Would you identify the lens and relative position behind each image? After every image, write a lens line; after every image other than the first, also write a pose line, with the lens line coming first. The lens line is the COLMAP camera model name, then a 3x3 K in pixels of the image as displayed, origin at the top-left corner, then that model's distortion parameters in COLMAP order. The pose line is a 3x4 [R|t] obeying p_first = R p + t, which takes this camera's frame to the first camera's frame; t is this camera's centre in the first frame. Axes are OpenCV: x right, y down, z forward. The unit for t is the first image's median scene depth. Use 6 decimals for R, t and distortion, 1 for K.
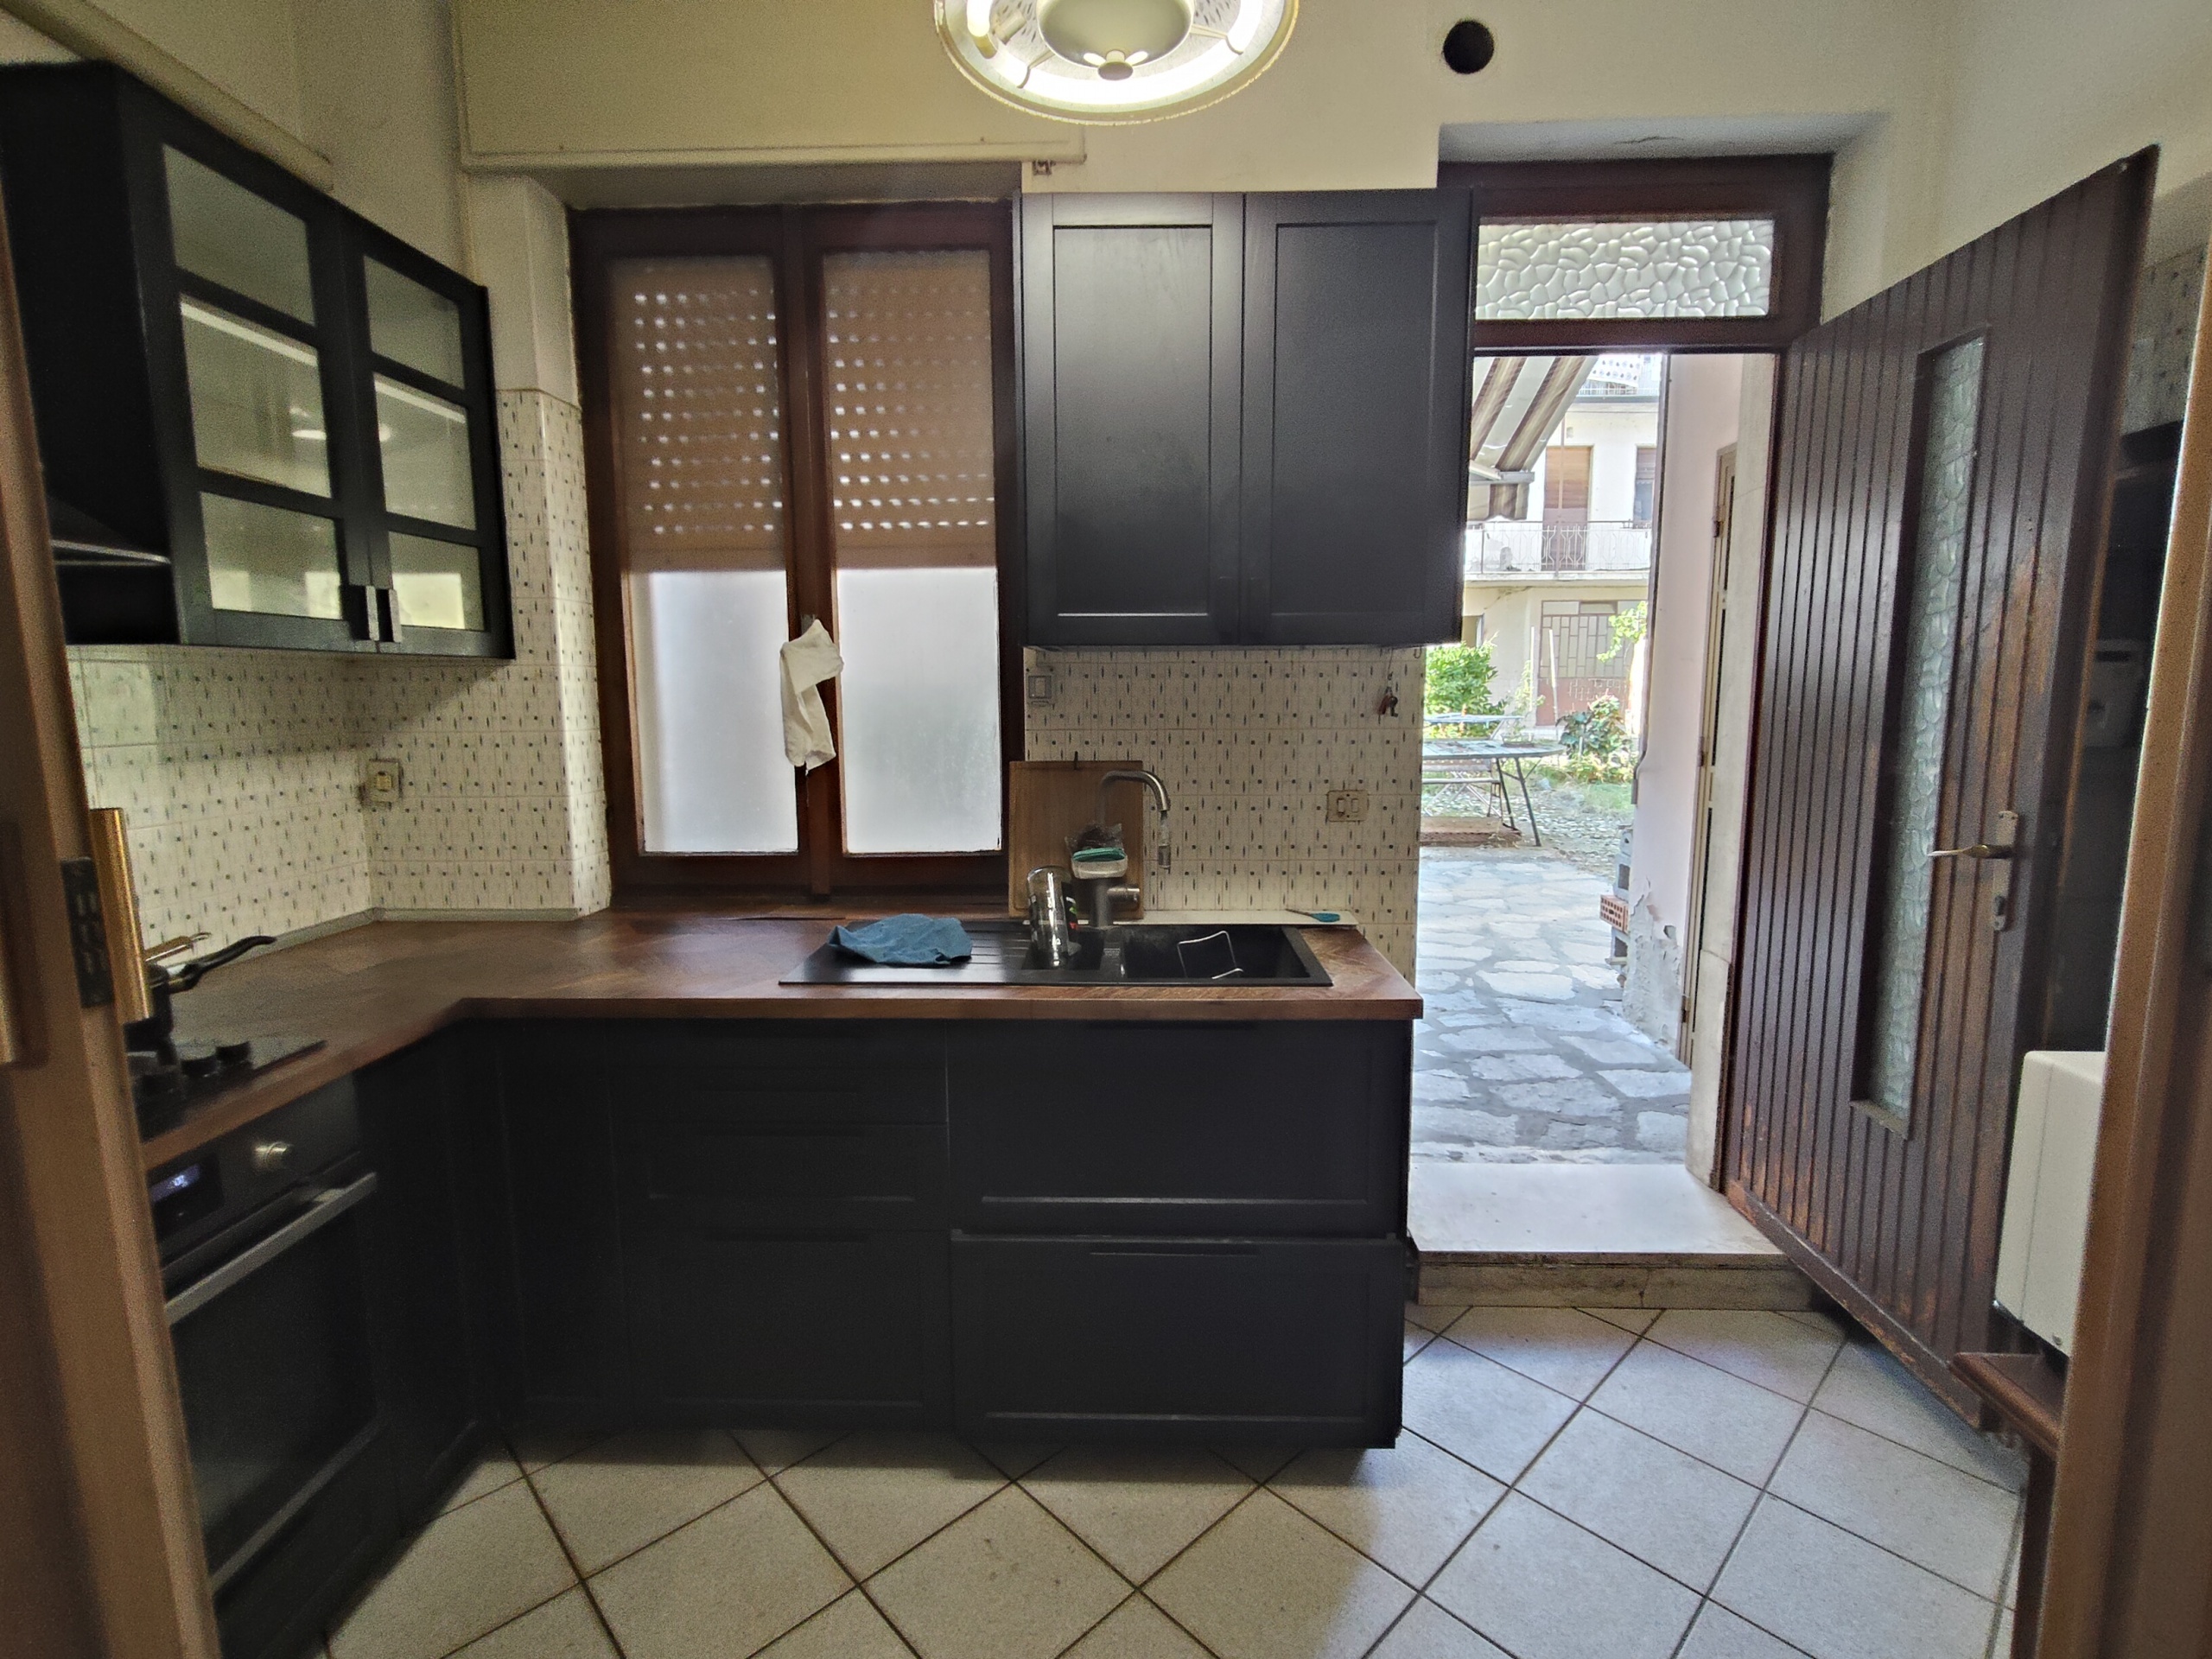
lens RADIAL K [[1048.8, 0, 1101.6], [0, 1048.8, 825.6], [0, 0, 1]] dist [0.004889, 0.001186]
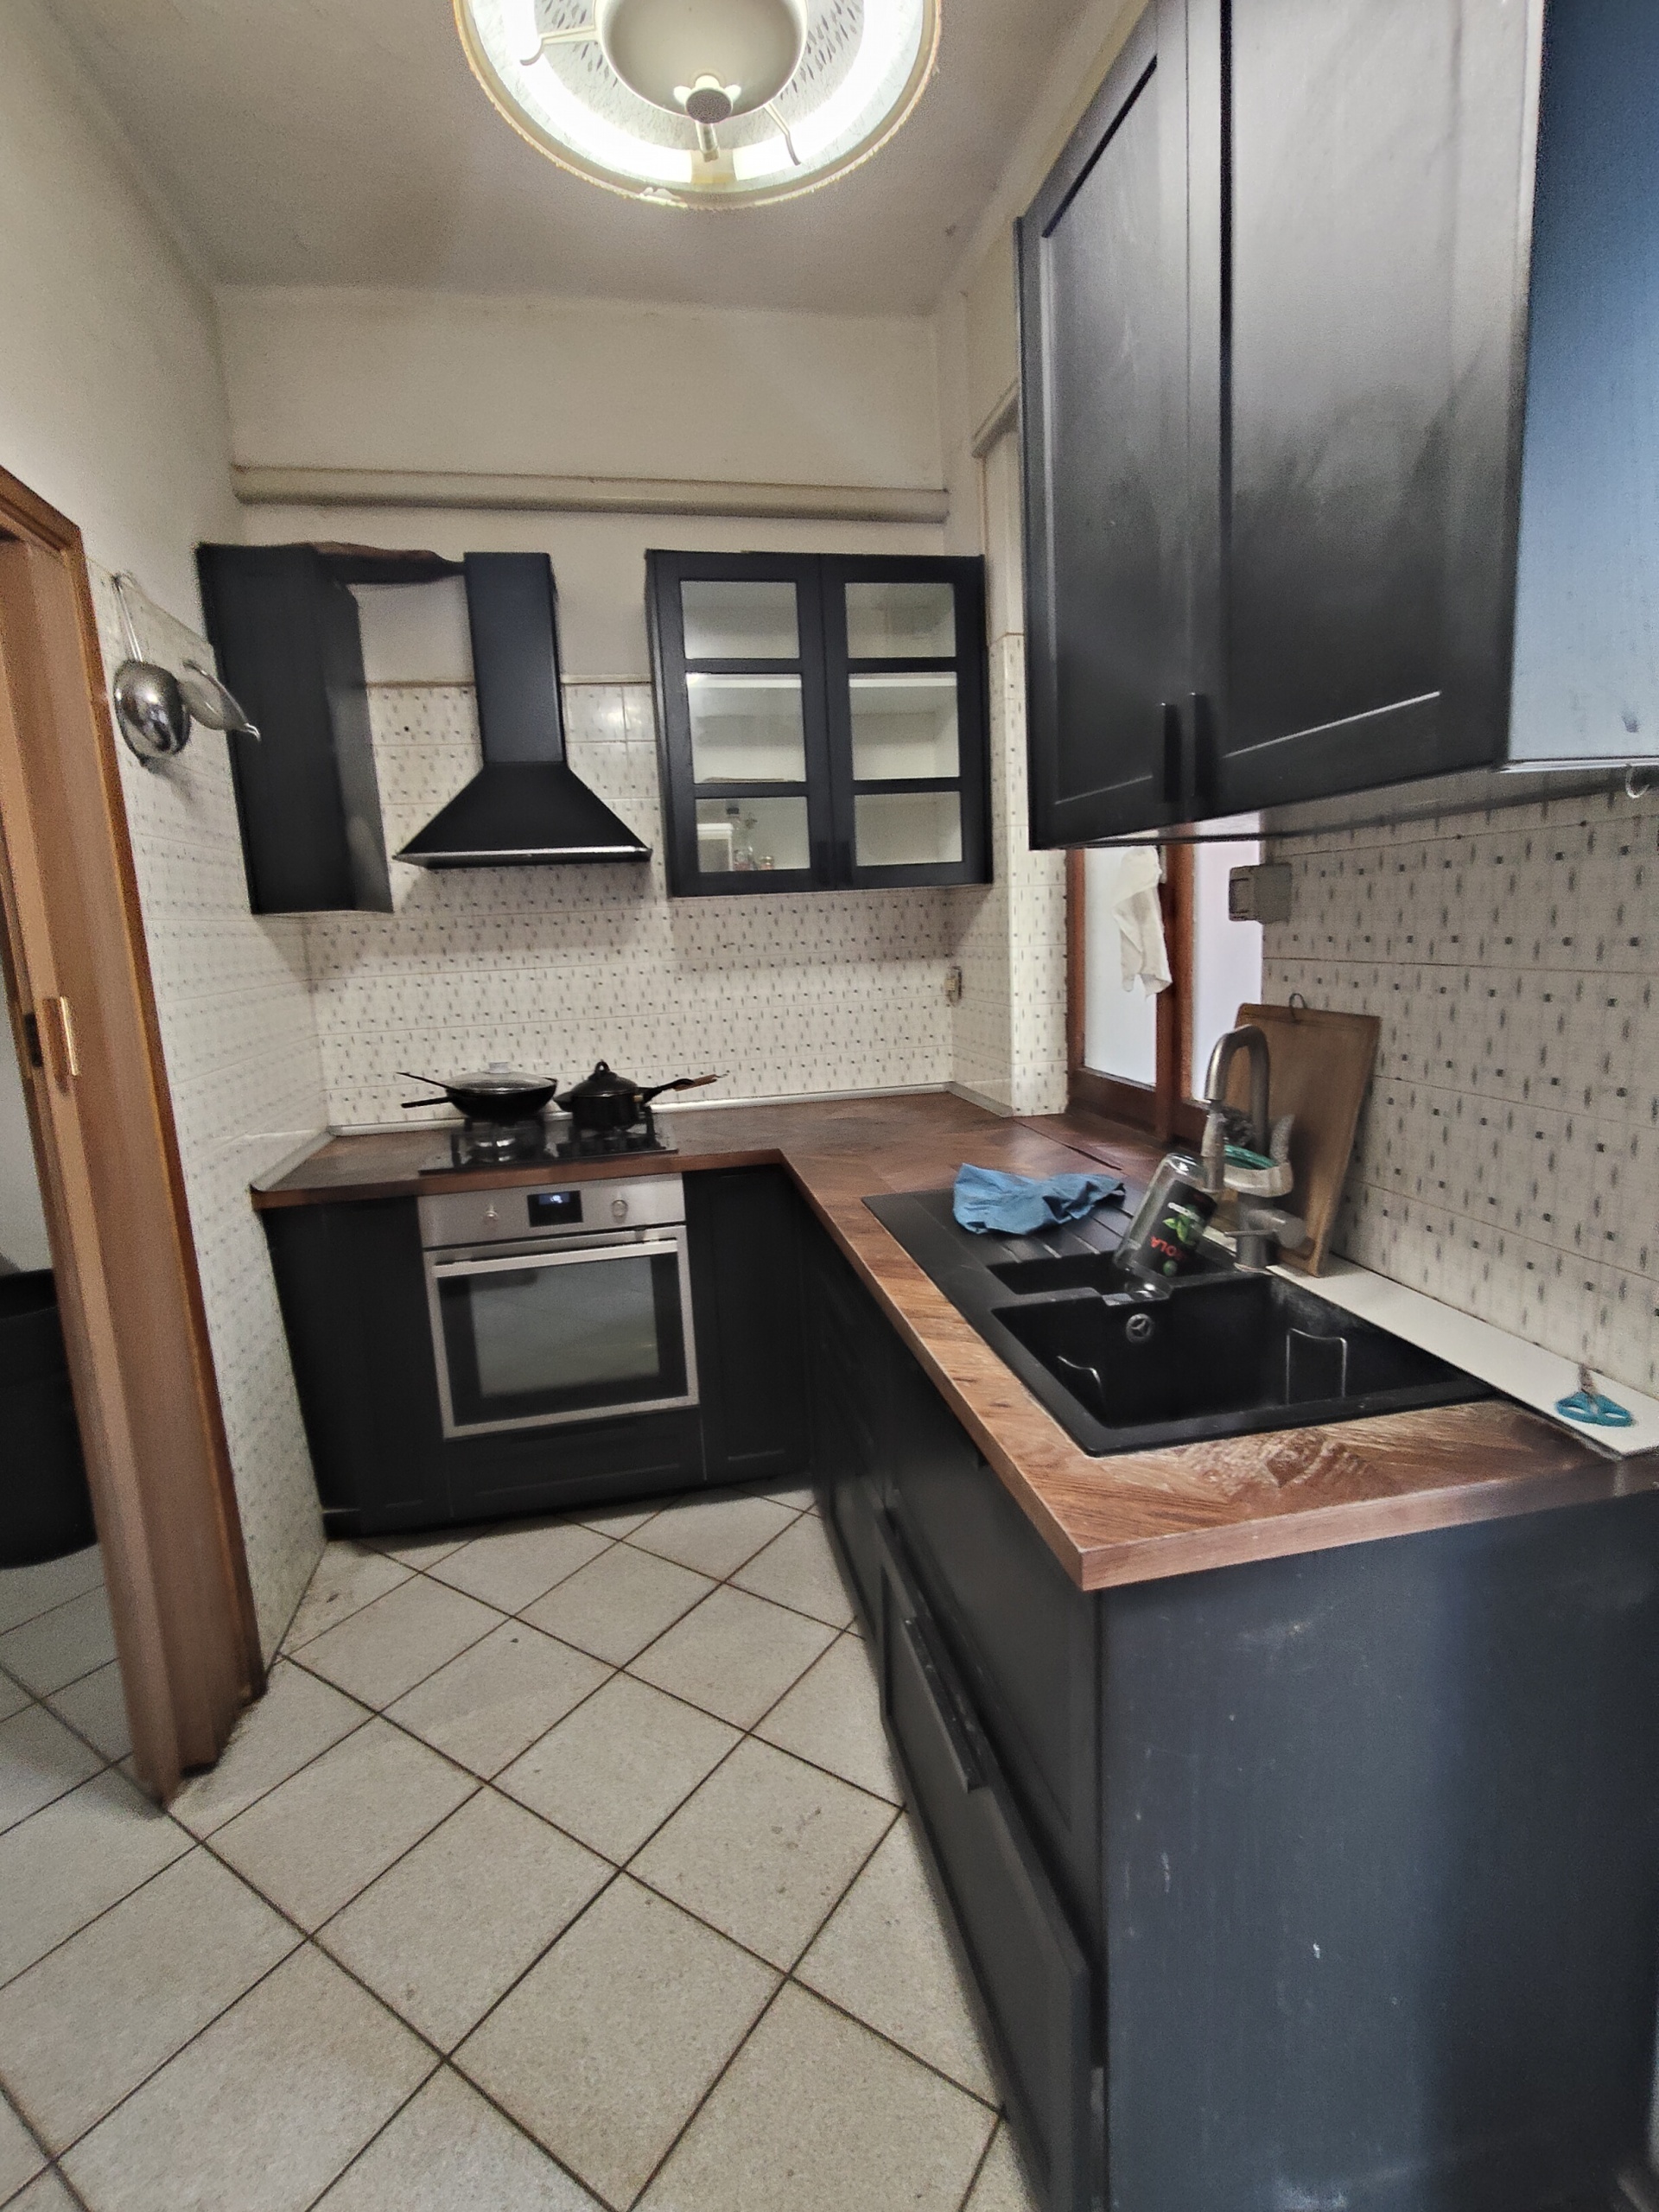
lens RADIAL K [[1048.8, 0, 830.9], [0, 1048.8, 1103.5], [0, 0, 1]] dist [0.004889, 0.001186]
pose [[0.221123, 0.162574, -0.961600, 0.571423], [-0.080200, 0.985699, 0.148206, -0.081317], [0.971943, 0.044349, 0.230999, 0.609111]]
